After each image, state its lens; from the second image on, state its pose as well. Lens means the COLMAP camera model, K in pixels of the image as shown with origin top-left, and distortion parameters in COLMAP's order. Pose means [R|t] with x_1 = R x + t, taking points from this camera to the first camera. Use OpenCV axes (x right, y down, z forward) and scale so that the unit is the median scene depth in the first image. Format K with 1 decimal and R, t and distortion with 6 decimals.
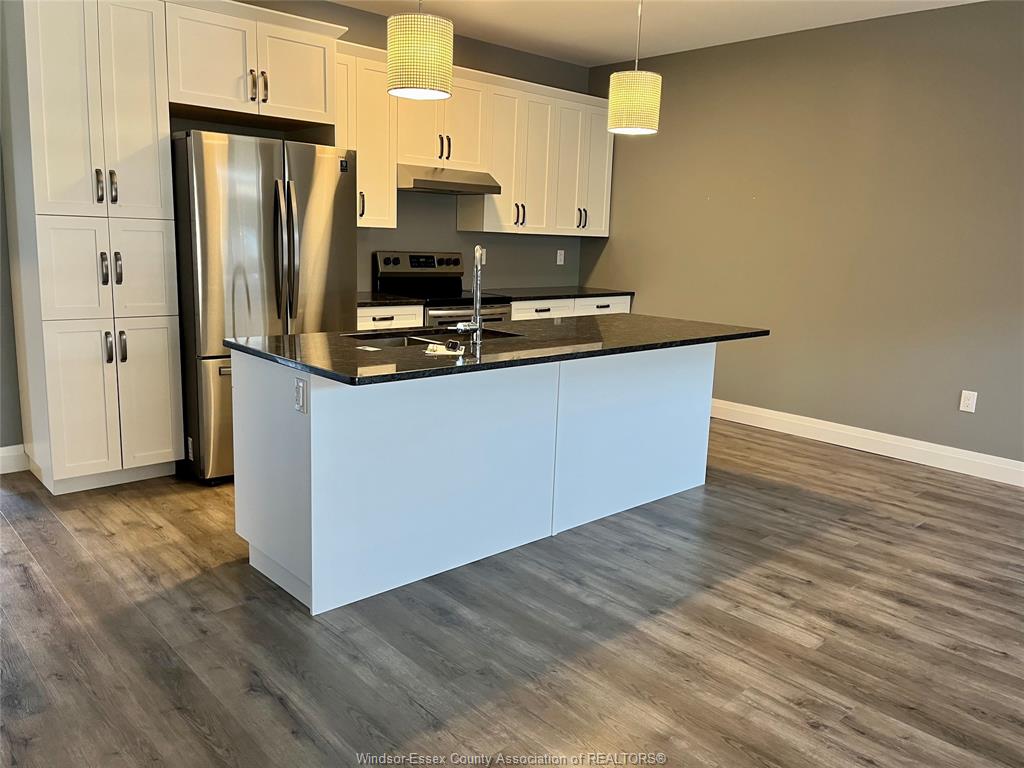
lens RADIAL K [[789.4, 0, 516.3], [0, 789.4, 386.5], [0, 0, 1]] dist [-0.000320, -0.043108]
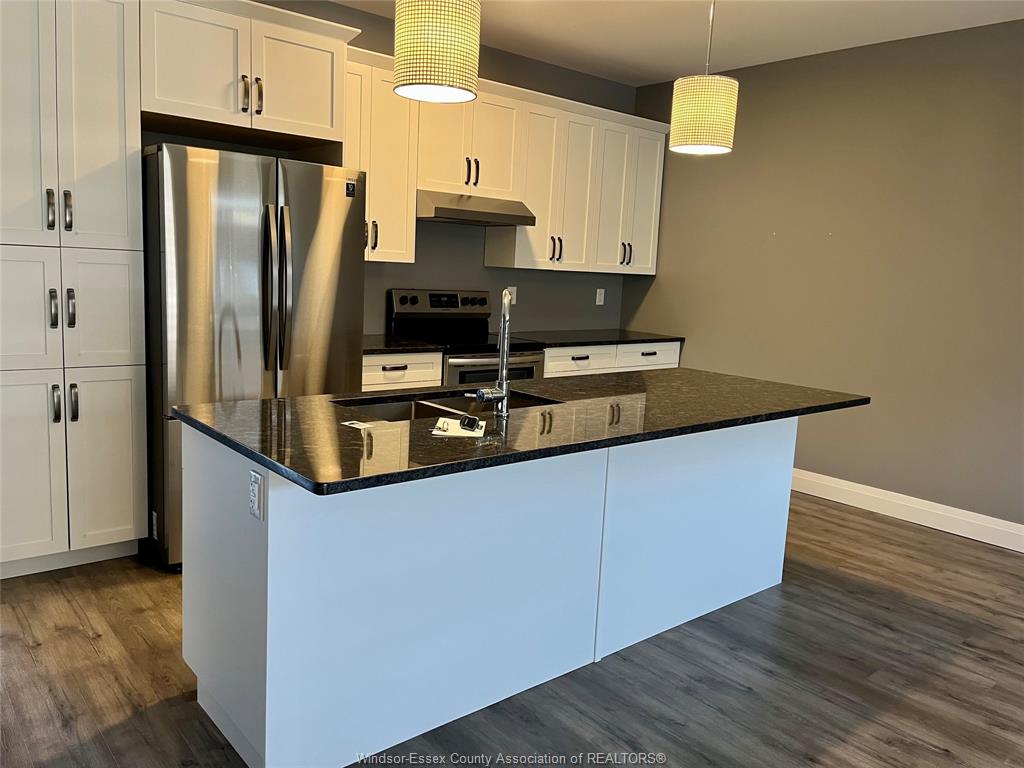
lens RADIAL K [[789.4, 0, 508.8], [0, 789.4, 382.3], [0, 0, 1]] dist [-0.000320, -0.043108]
pose [[0.998774, 0.019270, -0.045602, -0.007446], [-0.021322, 0.998761, -0.044955, -0.041824], [0.044679, 0.045873, 0.997948, 0.184393]]
